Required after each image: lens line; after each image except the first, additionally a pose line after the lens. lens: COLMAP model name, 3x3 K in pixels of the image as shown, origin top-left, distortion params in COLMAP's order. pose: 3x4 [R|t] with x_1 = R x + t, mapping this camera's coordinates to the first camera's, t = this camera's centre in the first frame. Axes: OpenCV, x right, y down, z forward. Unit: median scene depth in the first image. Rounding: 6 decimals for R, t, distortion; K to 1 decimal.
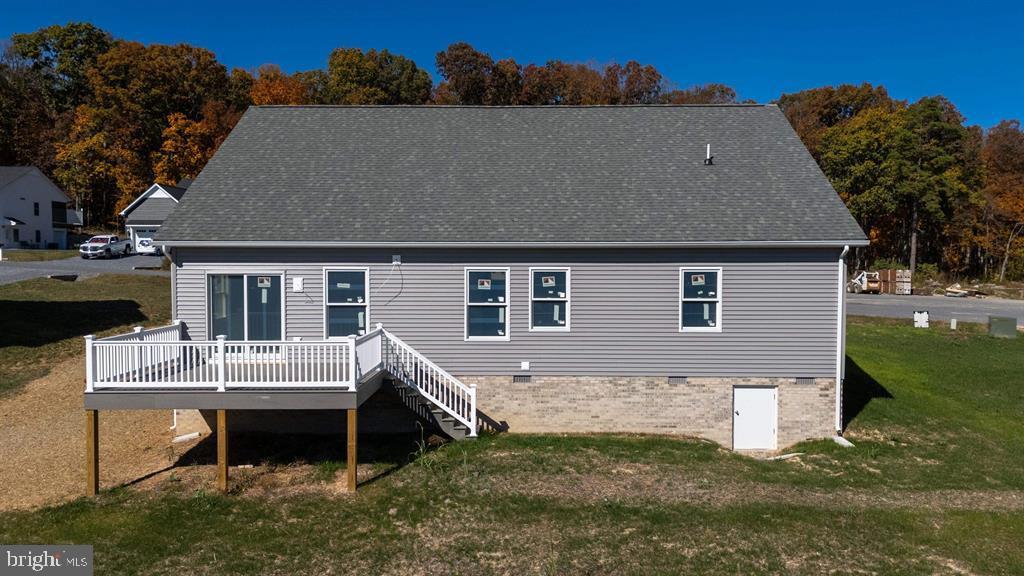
lens RADIAL K [[756.1, 0, 512.0], [0, 756.1, 288.0], [0, 0, 1]] dist [0.095821, -0.113859]
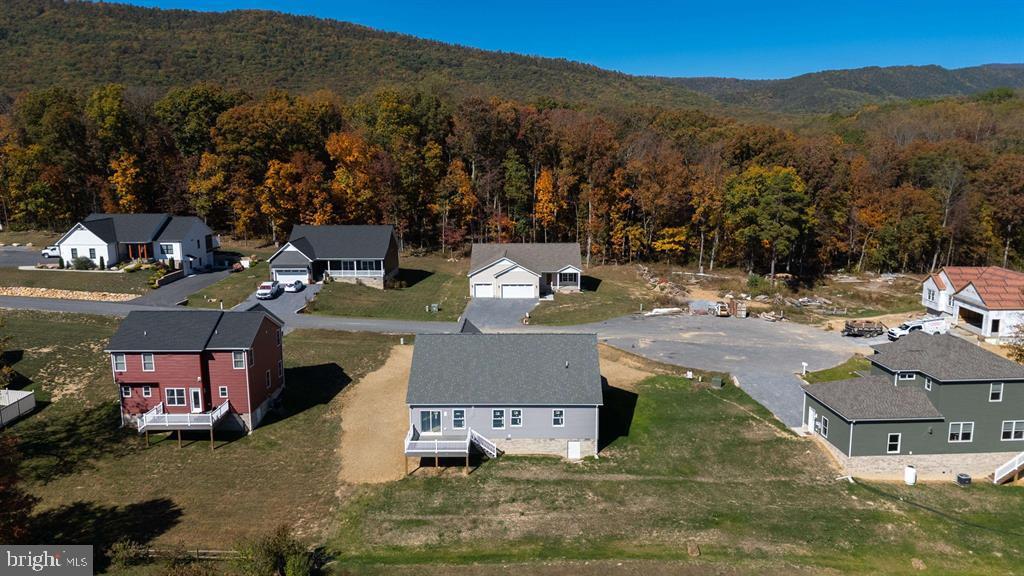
lens RADIAL K [[756.1, 0, 512.0], [0, 756.1, 288.0], [0, 0, 1]] dist [0.095821, -0.113859]
pose [[0.999973, -0.003816, -0.006358, 0.054572], [0.004665, 0.990220, 0.139438, -1.081149], [0.005764, -0.139464, 0.990210, -2.427835]]
